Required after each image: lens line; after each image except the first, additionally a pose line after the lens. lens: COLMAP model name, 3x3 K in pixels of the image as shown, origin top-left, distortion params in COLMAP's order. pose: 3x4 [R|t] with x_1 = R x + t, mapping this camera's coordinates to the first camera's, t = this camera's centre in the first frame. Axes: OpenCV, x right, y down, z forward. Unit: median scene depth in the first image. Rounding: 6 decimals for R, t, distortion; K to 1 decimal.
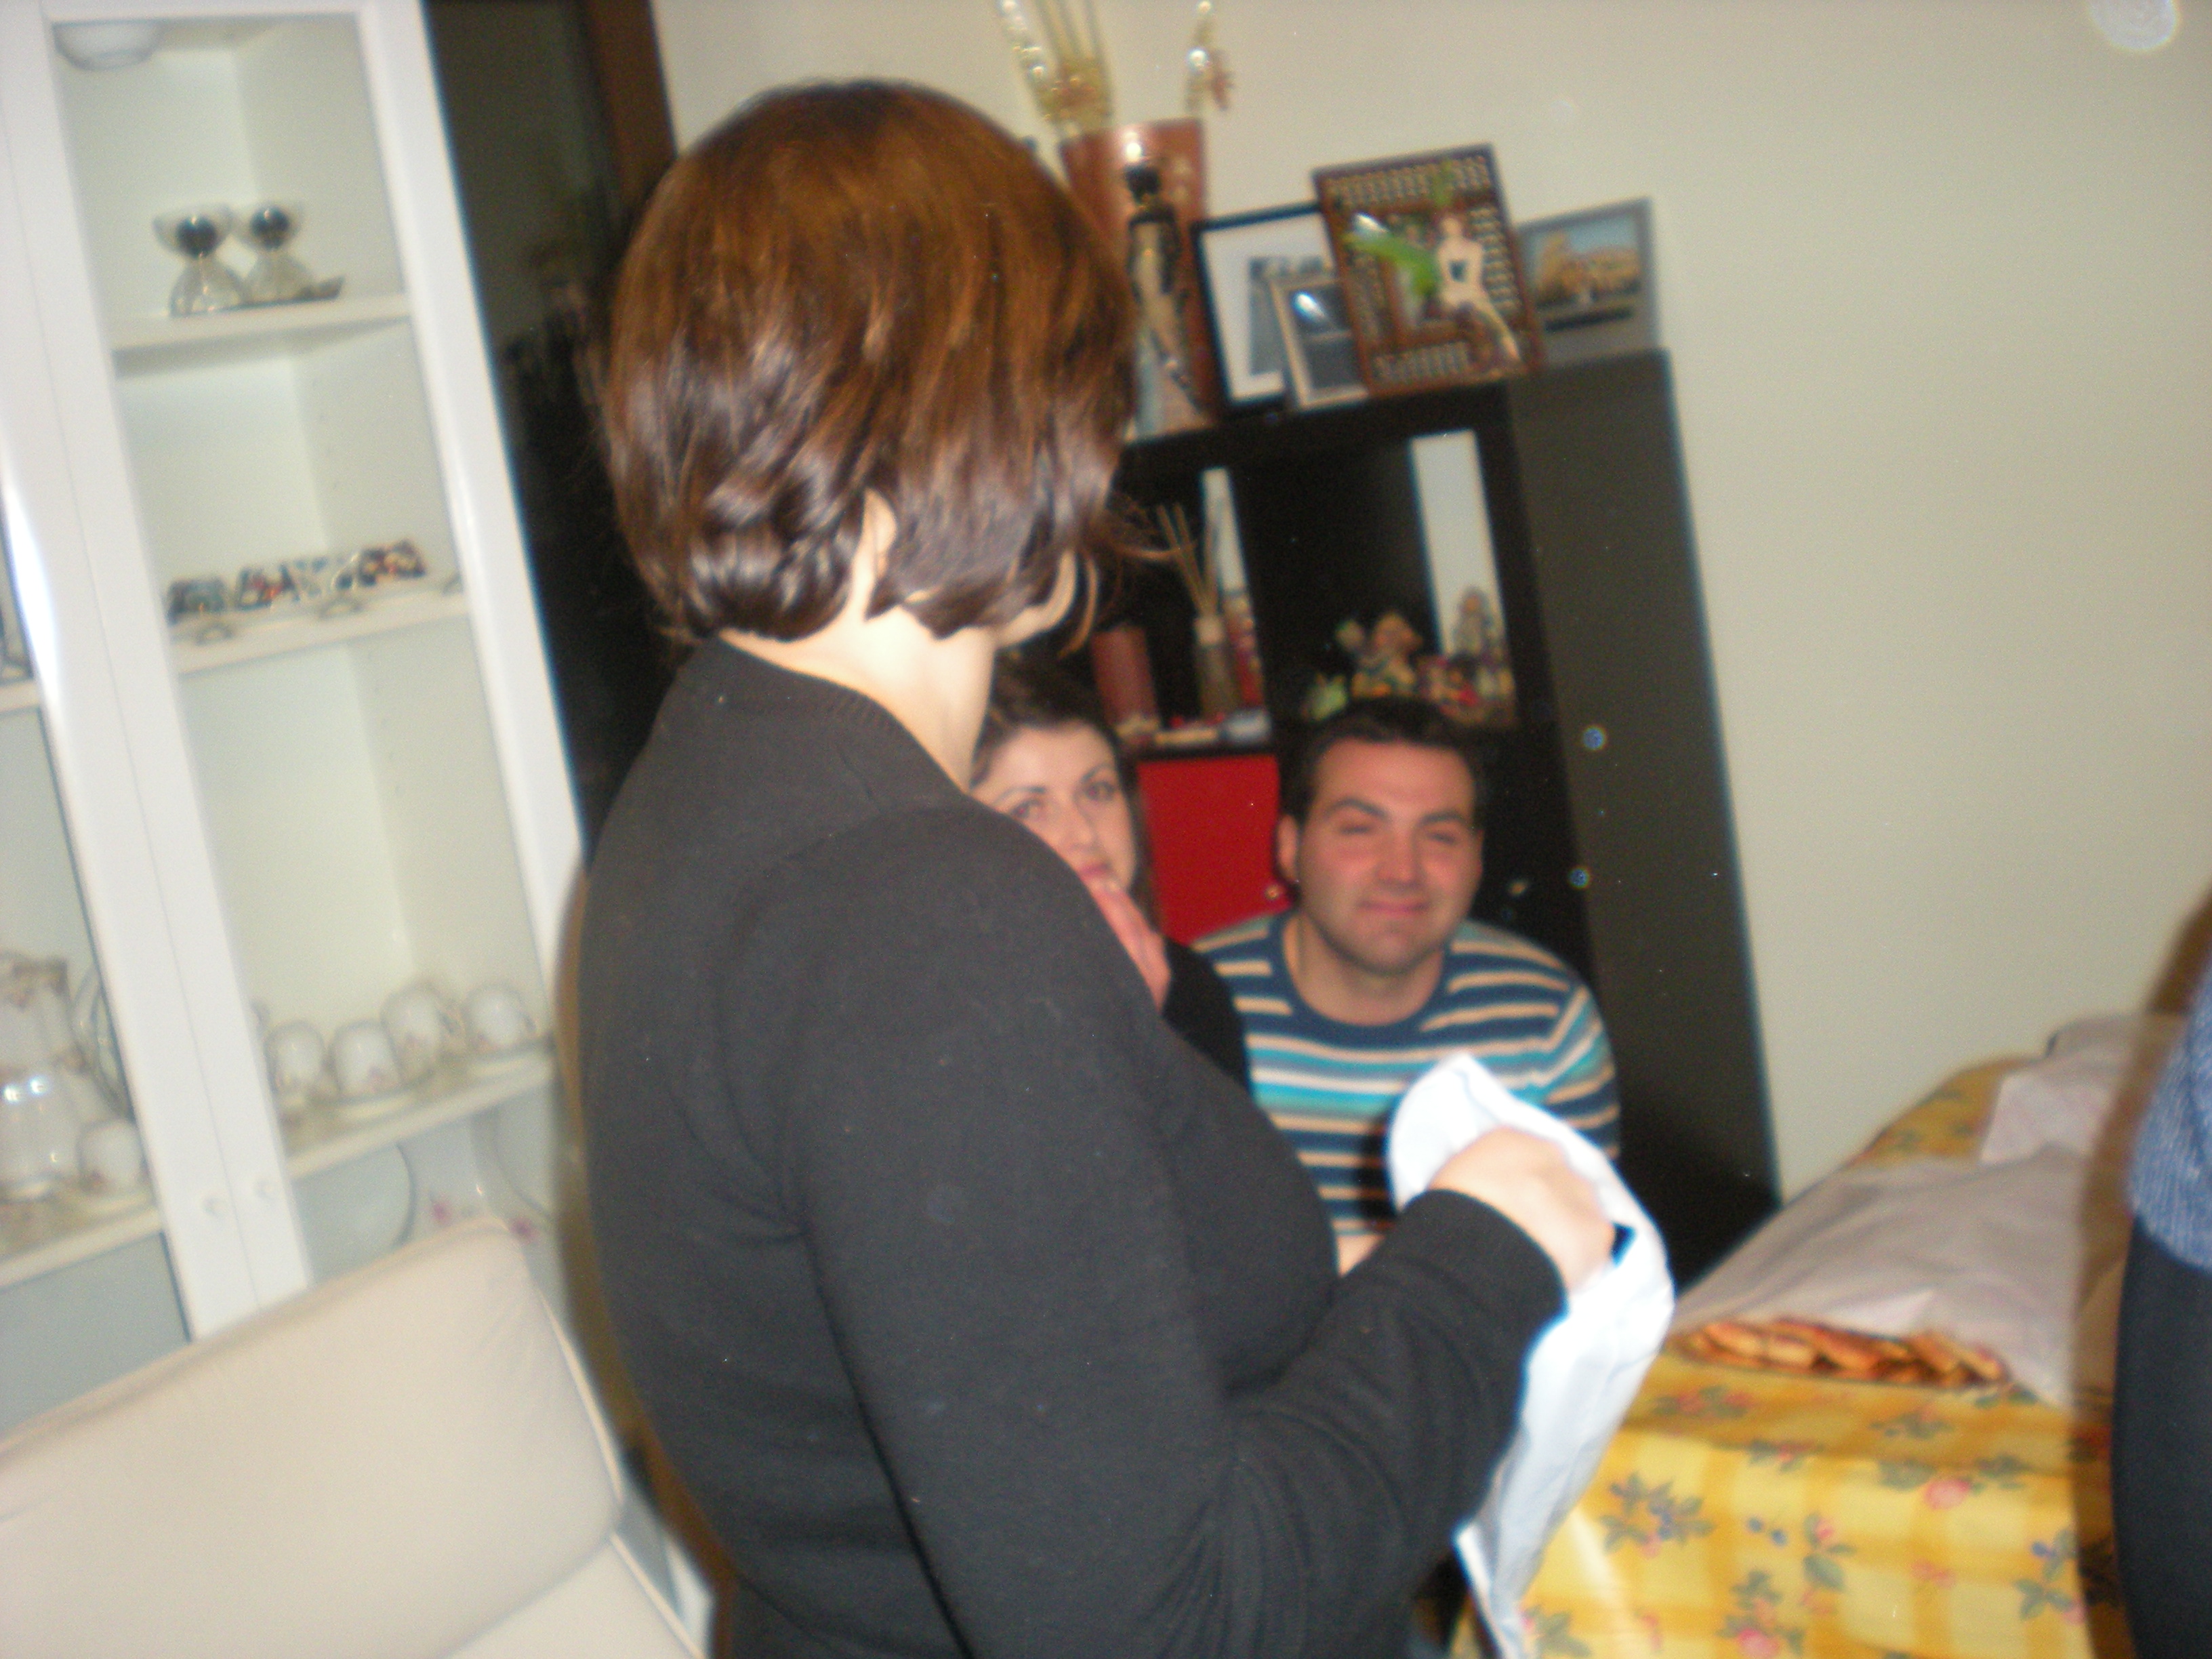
lens RADIAL K [[2447.8, 0, 1106.0], [0, 2447.8, 829.5], [0, 0, 1]] dist [-0.054093, -0.195043]
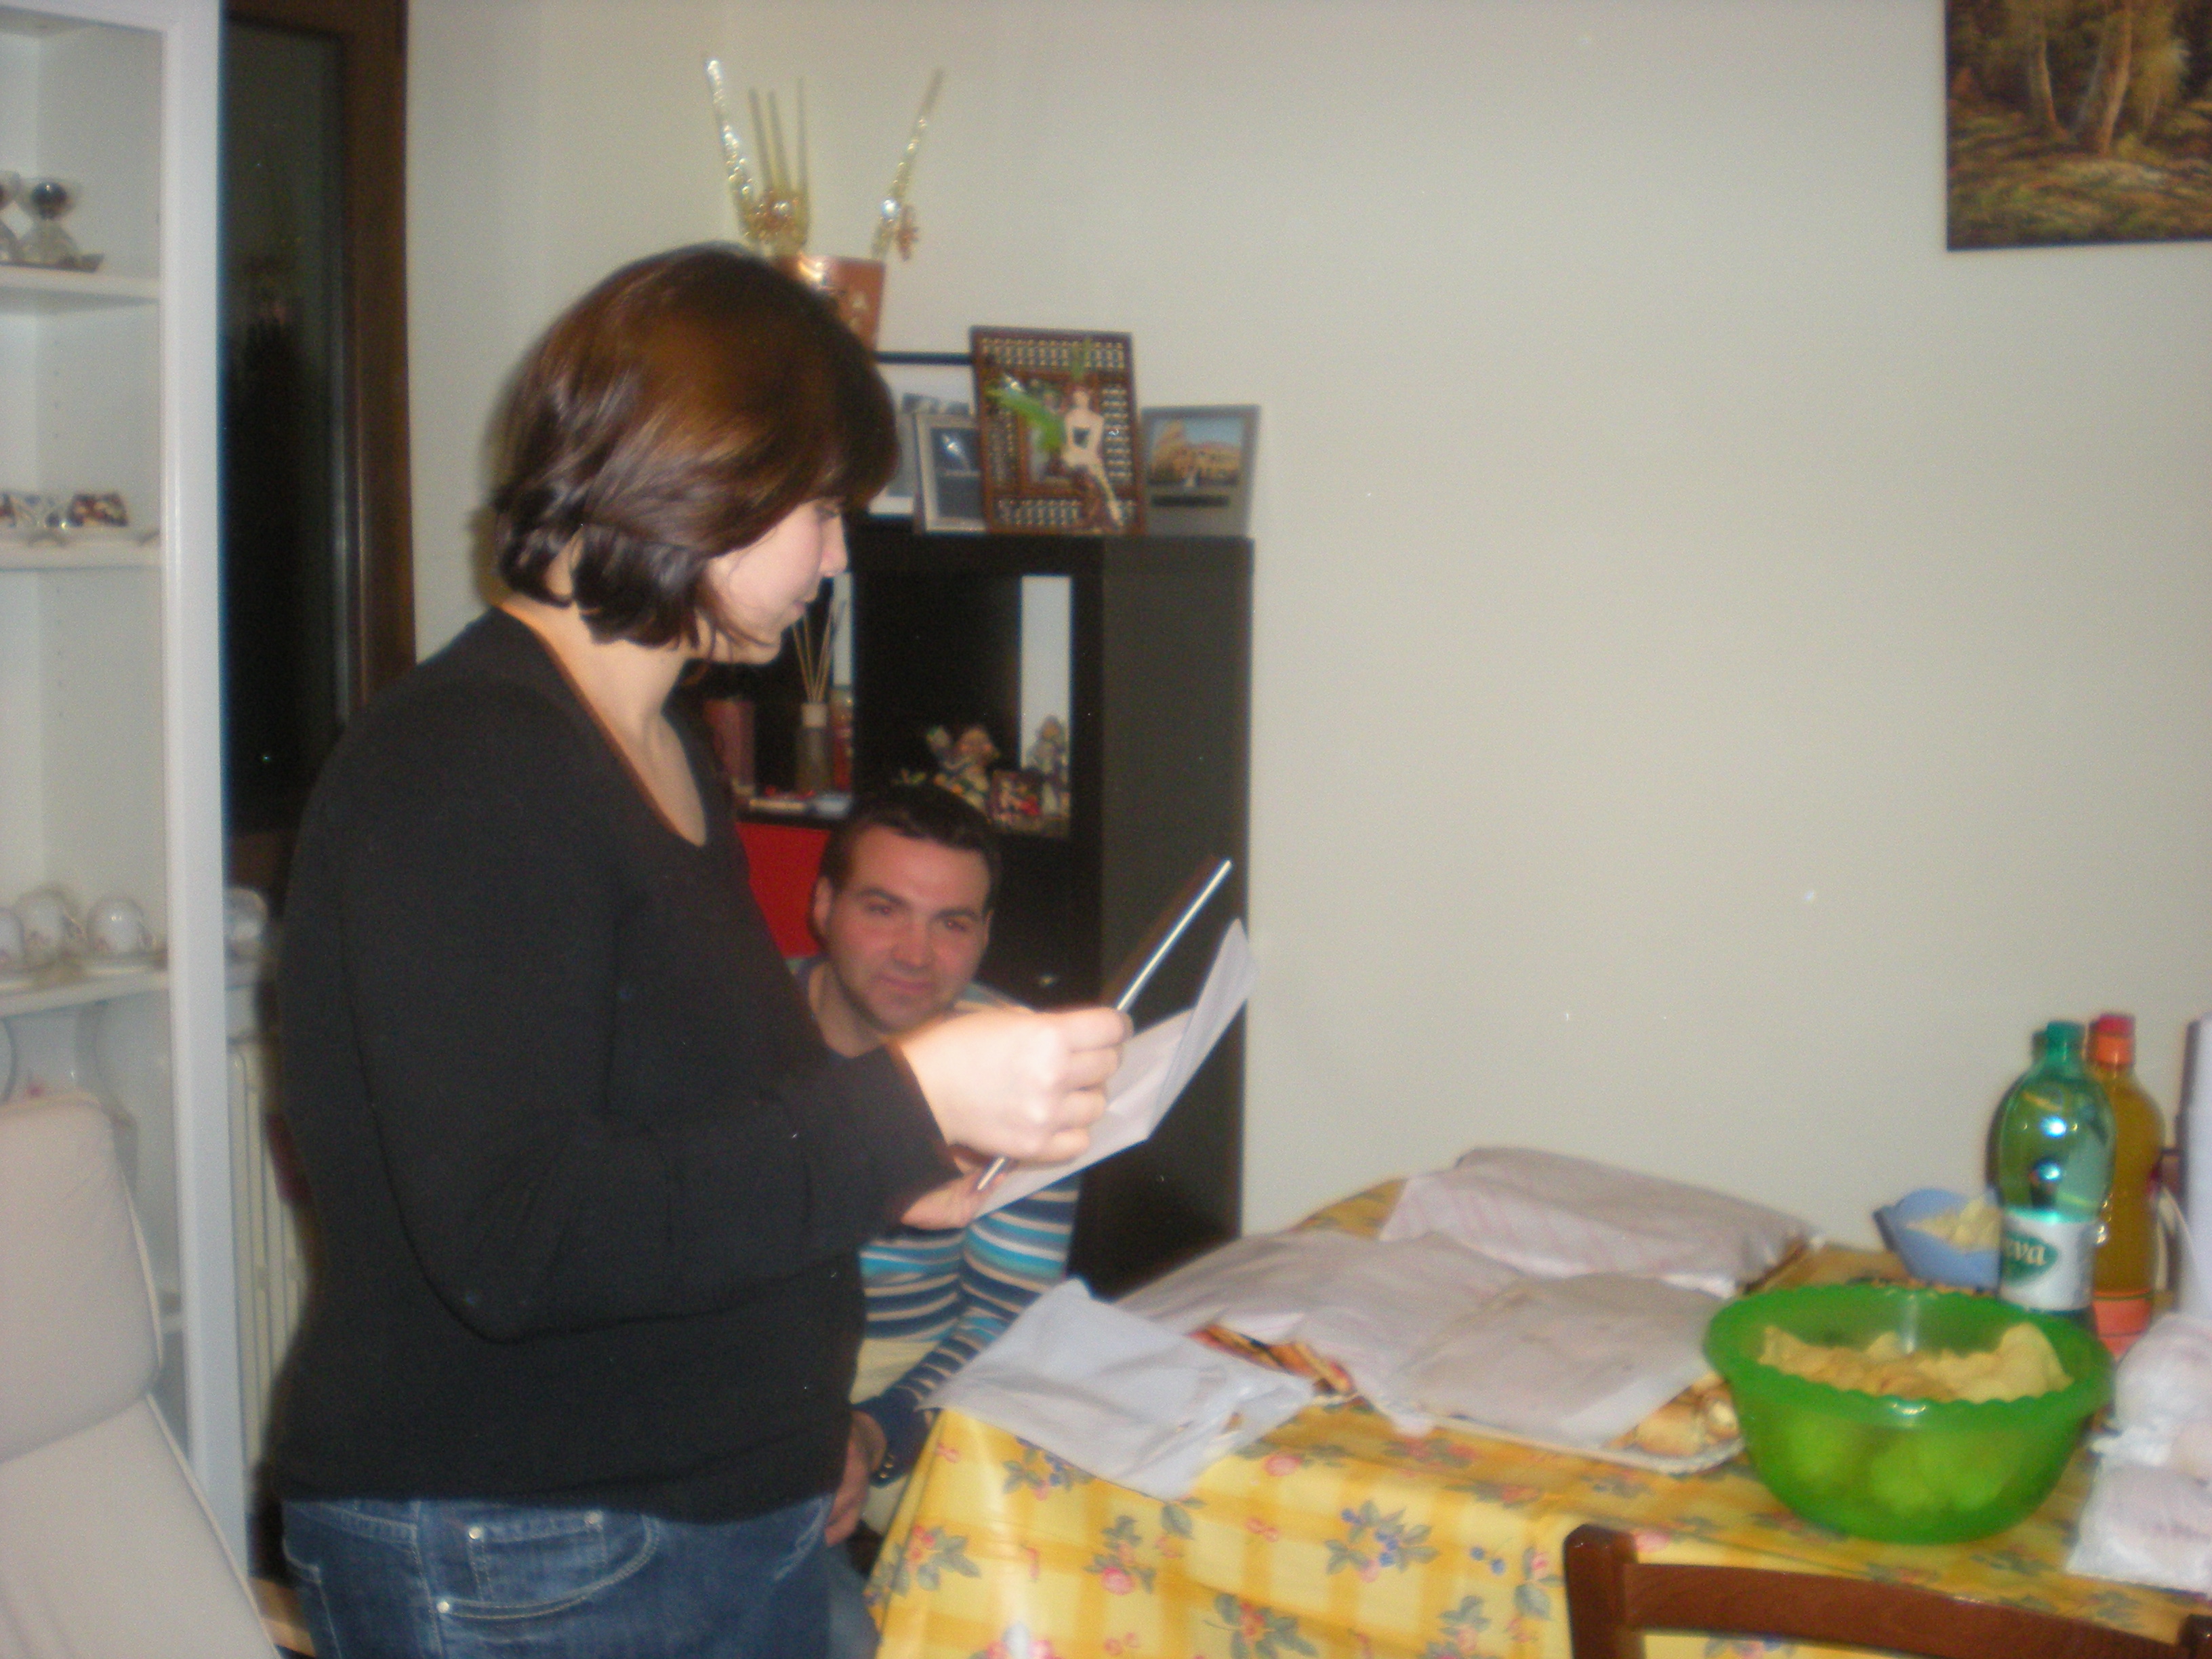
lens RADIAL K [[2447.8, 0, 1106.0], [0, 2447.8, 829.5], [0, 0, 1]] dist [-0.054093, -0.195043]
pose [[0.973757, 0.165118, 0.156631, 0.006716], [-0.155635, 0.985254, -0.071074, 0.030036], [-0.166057, 0.044832, 0.985097, -0.116735]]
